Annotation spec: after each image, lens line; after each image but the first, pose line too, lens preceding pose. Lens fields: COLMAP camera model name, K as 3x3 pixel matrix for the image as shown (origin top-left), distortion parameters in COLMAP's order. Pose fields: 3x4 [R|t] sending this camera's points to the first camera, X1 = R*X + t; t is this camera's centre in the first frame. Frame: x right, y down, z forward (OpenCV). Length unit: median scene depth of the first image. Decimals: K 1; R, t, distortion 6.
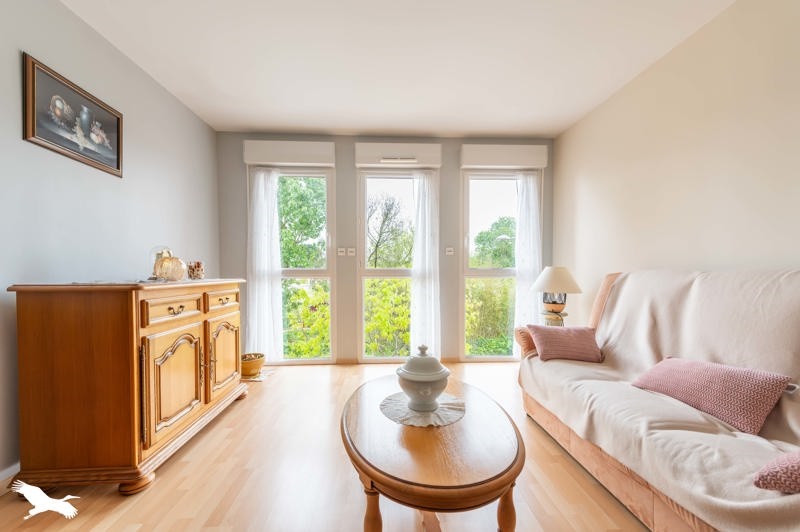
lens RADIAL K [[313.2, 0, 386.2], [0, 313.2, 274.8], [0, 0, 1]] dist [0.007860, -0.000067]
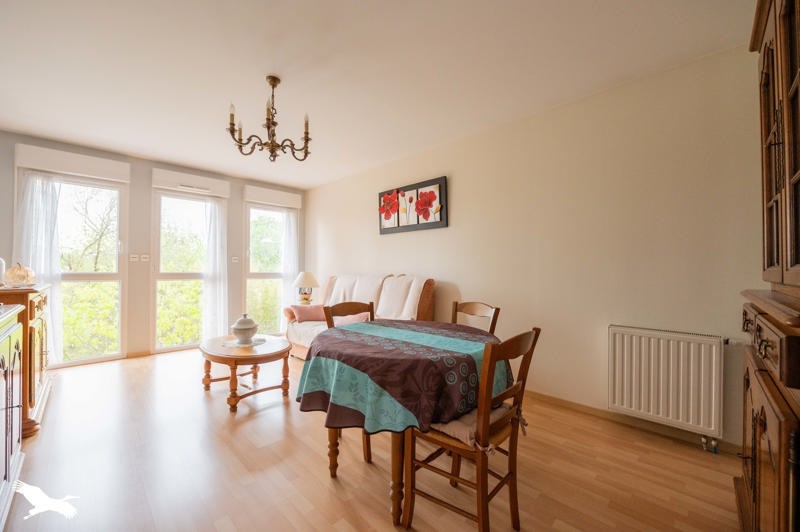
lens RADIAL K [[313.2, 0, 386.2], [0, 313.2, 274.8], [0, 0, 1]] dist [0.007860, -0.000067]
pose [[0.744022, -0.003676, 0.668145, -0.240833], [0.001521, 0.999992, 0.003809, -0.015297], [-0.668153, -0.001818, 0.744021, -0.492002]]
